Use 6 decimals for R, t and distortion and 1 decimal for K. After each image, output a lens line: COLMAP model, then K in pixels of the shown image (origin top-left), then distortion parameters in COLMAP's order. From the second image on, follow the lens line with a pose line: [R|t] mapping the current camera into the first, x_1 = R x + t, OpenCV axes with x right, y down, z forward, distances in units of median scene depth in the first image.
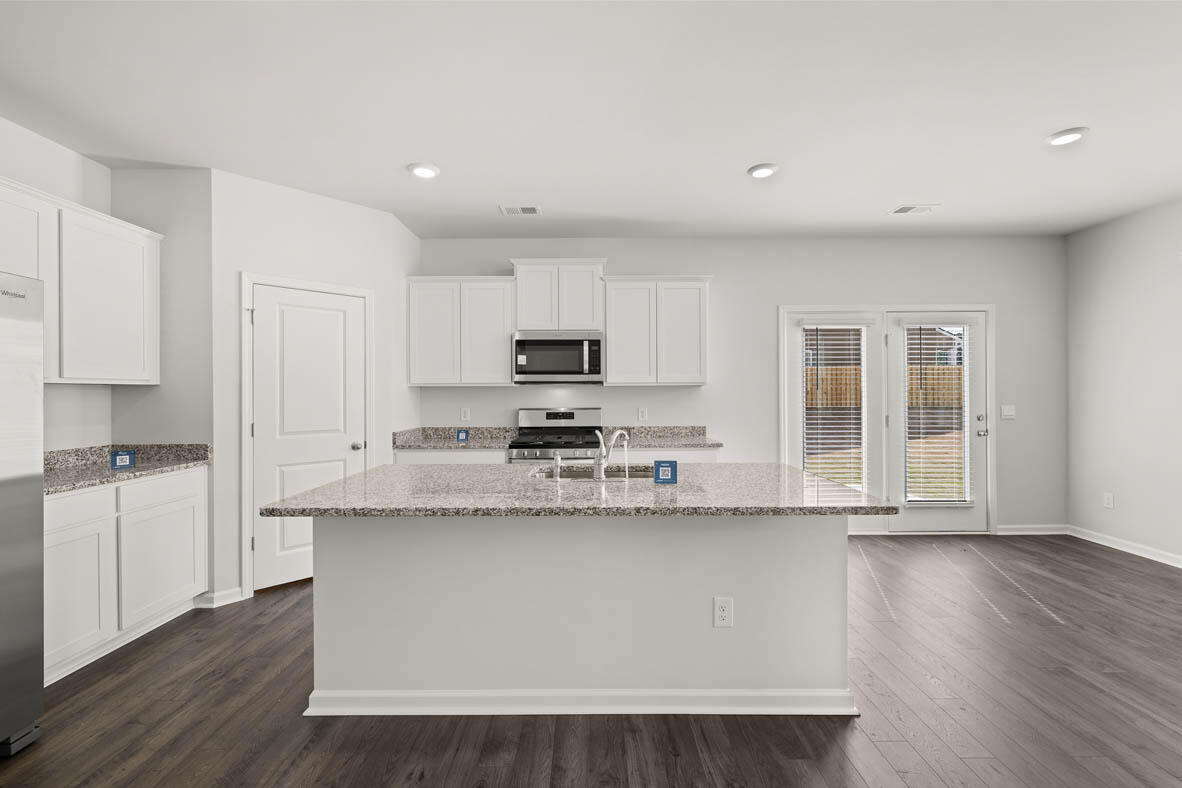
lens RADIAL K [[491.5, 0, 591.0], [0, 491.5, 394.0], [0, 0, 1]] dist [-0.001051, -0.000067]
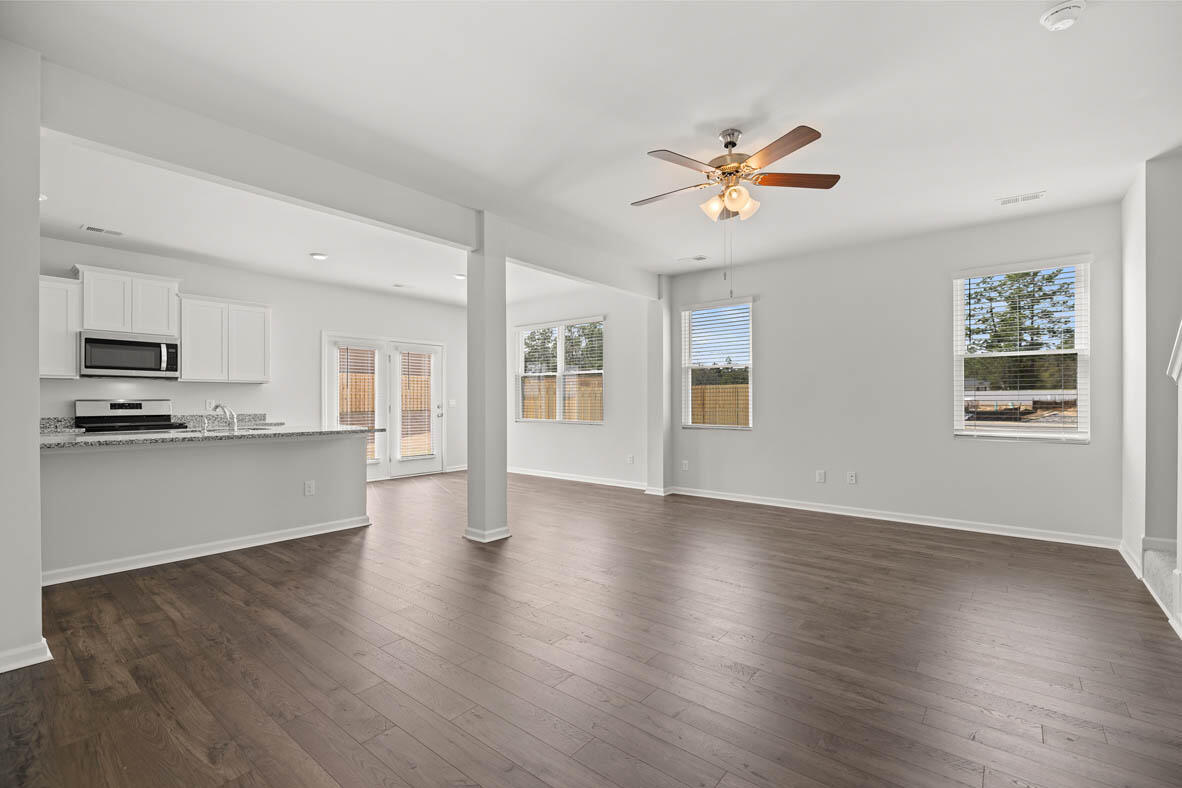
lens RADIAL K [[530.2, 0, 591.0], [0, 530.2, 394.0], [0, 0, 1]] dist [-0.002950, -0.000291]
pose [[0.632790, 0.013978, 0.774197, -0.349034], [0.000938, 0.999822, -0.018819, 0.042184], [-0.774323, 0.012635, 0.632665, -0.654139]]
